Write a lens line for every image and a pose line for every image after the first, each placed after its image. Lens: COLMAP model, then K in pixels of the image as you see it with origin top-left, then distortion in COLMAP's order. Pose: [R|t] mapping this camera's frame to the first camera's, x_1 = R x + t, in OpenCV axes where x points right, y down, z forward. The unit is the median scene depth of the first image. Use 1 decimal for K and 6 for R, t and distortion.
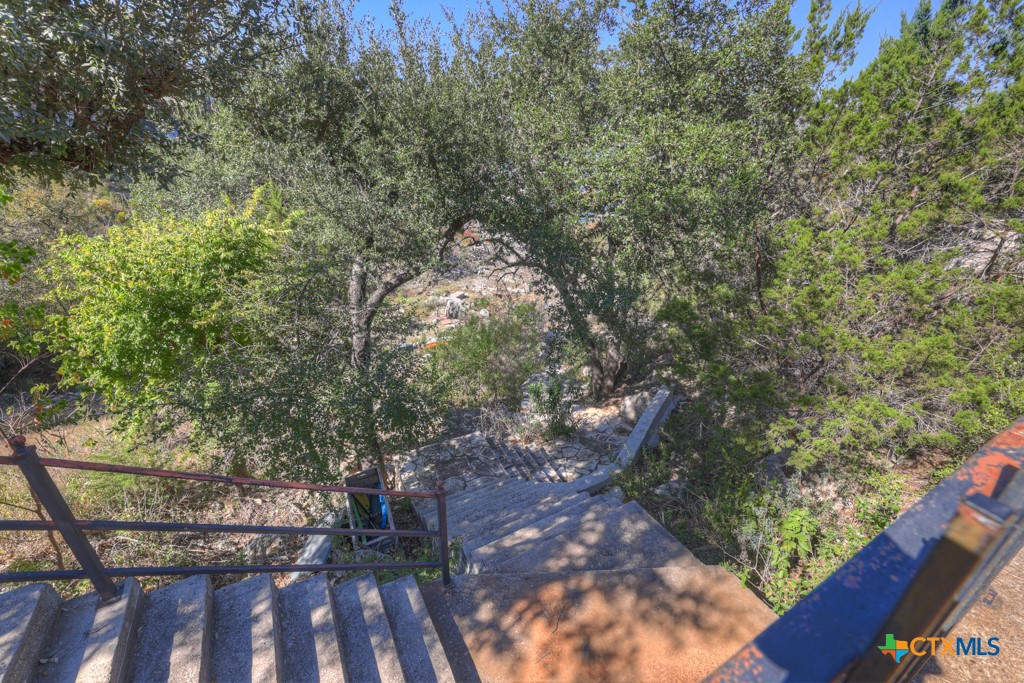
lens RADIAL K [[439.2, 0, 505.7], [0, 439.2, 338.1], [0, 0, 1]] dist [-0.055535, 0.022751]
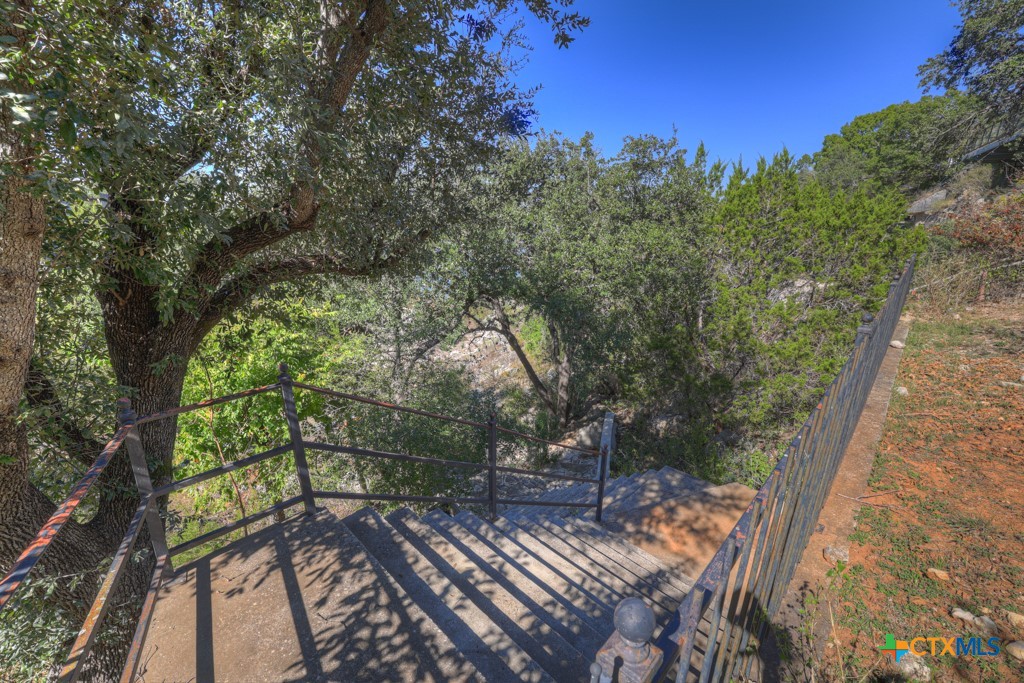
lens RADIAL K [[439.2, 0, 505.7], [0, 439.2, 338.1], [0, 0, 1]] dist [-0.055535, 0.022751]
pose [[0.958797, -0.089061, 0.269770, -0.513250], [0.128926, 0.982582, -0.133832, 0.054584], [-0.253151, 0.163098, 0.953579, -0.325923]]
